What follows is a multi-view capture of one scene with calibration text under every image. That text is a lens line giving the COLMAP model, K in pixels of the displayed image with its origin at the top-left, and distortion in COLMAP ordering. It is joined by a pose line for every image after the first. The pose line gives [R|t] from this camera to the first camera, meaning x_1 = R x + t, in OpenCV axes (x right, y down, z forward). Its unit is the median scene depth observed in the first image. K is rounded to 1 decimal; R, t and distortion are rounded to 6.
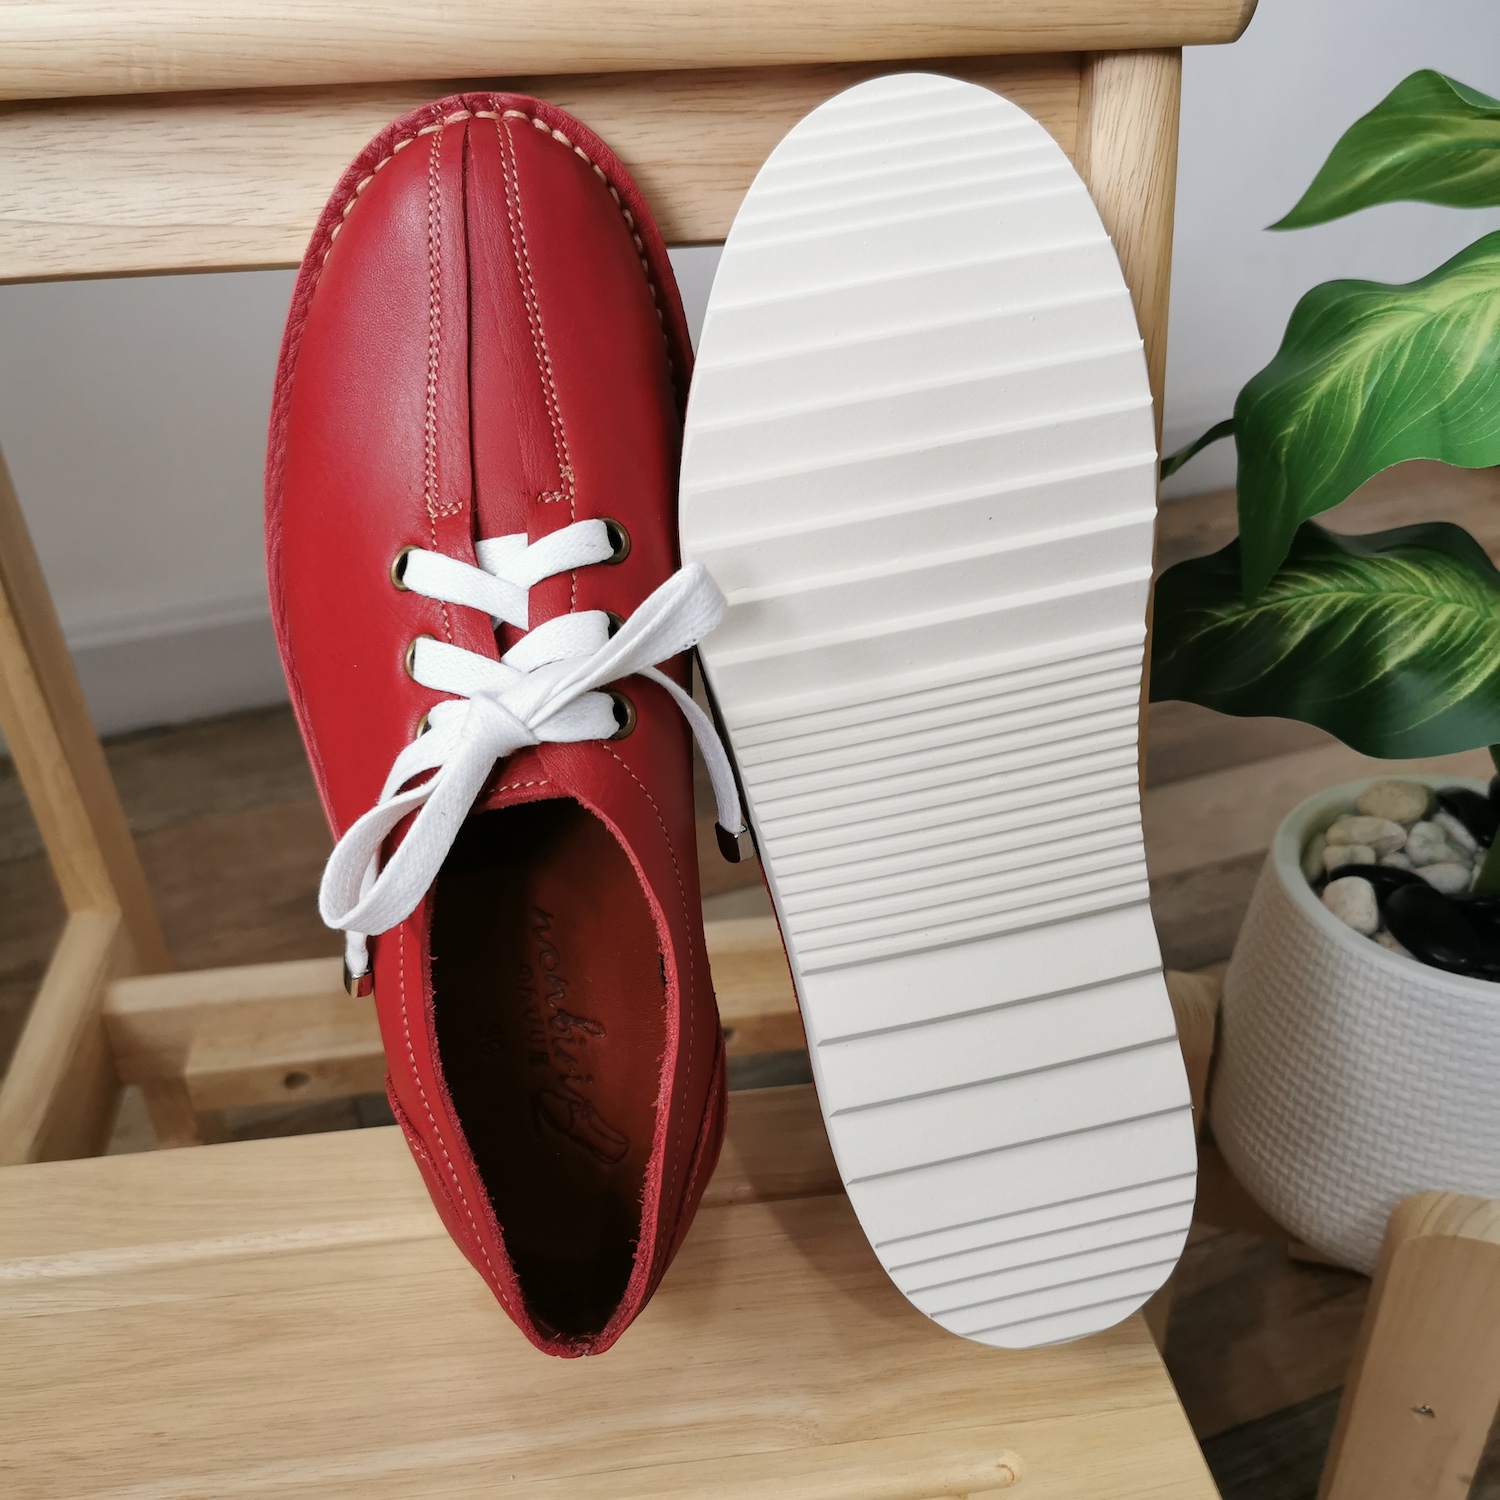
lens RADIAL K [[1538.3, 0, 746.7], [0, 1538.3, 725.5], [0, 0, 1]] dist [0.089567, -0.173278]
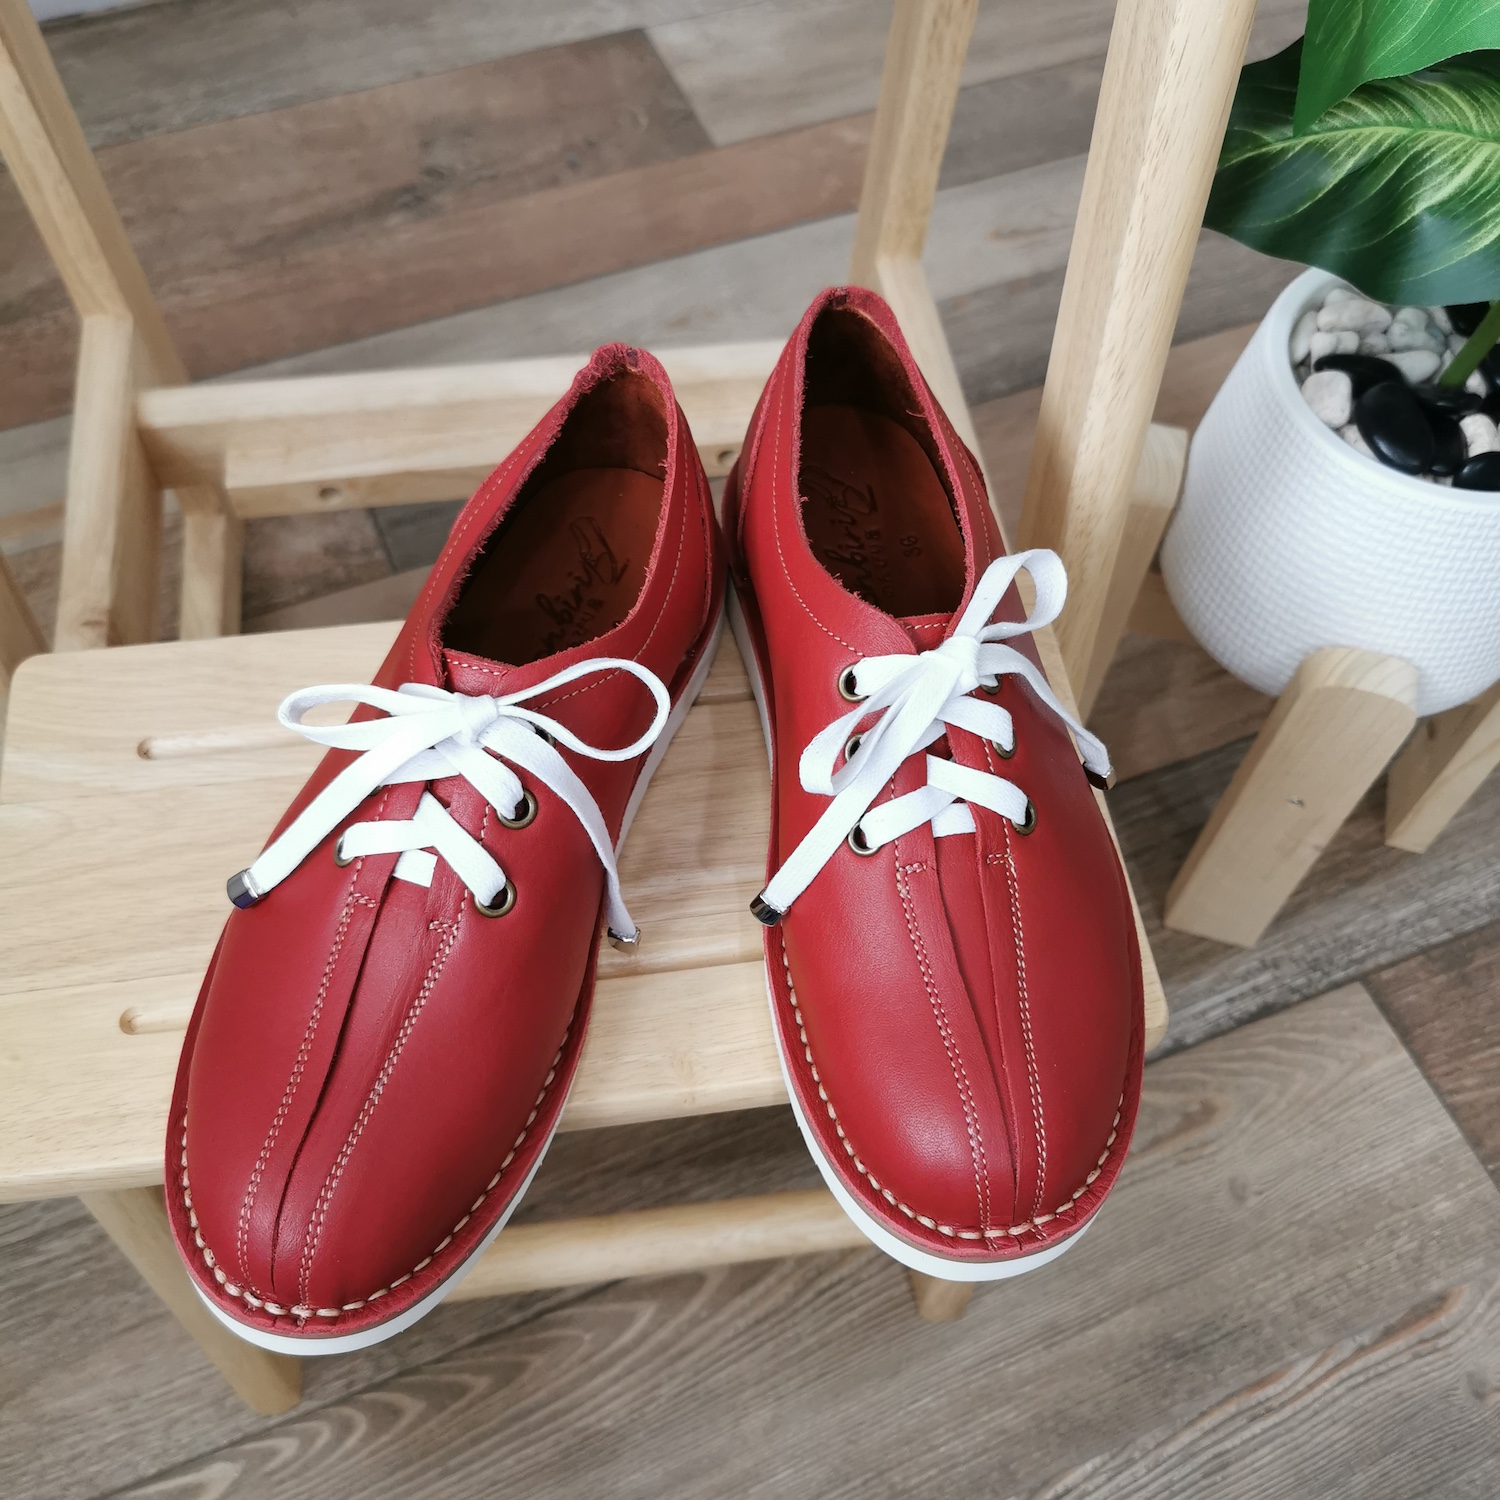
lens RADIAL K [[1523.8, 0, 752.4], [0, 1523.8, 741.2], [0, 0, 1]] dist [0.095573, -0.193228]
pose [[0.998222, 0.017662, 0.056921, -0.077392], [-0.041945, 0.886694, 0.460449, -0.171210], [-0.042339, -0.462018, 0.885859, -0.050403]]
